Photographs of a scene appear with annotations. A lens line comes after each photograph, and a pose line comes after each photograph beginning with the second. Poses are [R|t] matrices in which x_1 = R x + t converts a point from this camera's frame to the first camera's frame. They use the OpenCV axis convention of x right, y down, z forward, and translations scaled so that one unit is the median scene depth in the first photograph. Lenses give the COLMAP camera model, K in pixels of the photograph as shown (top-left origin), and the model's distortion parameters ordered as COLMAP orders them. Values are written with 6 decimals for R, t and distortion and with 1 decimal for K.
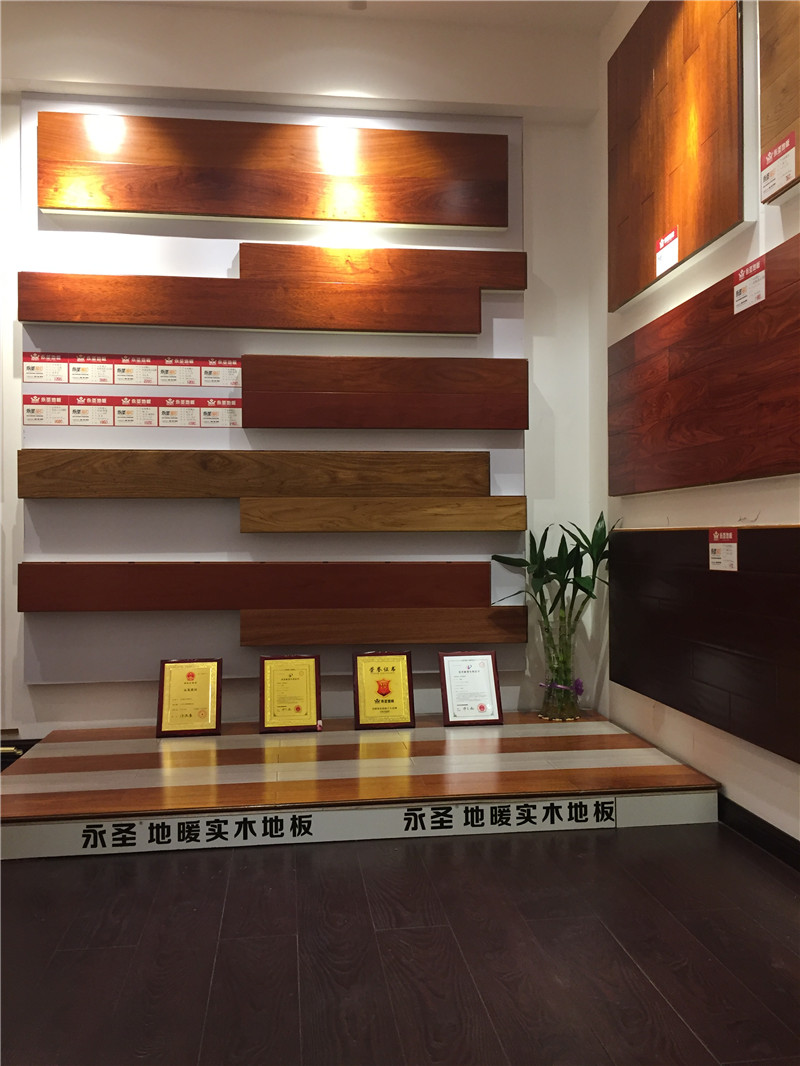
lens RADIAL K [[913.8, 0, 400.0], [0, 913.8, 533.0], [0, 0, 1]] dist [0.086854, -0.132906]
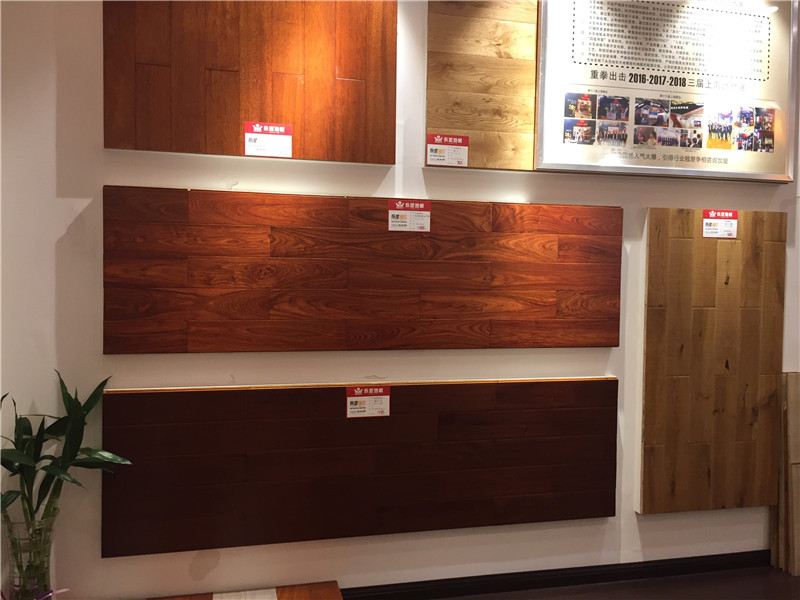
lens RADIAL K [[685.8, 0, 400.0], [0, 685.8, 300.0], [0, 0, 1]] dist [0.086854, -0.132906]
pose [[-0.121530, -0.031136, 0.992099, -0.467100], [-0.017230, 0.999423, 0.029255, -0.115627], [-0.992438, -0.013538, -0.121997, 0.785510]]
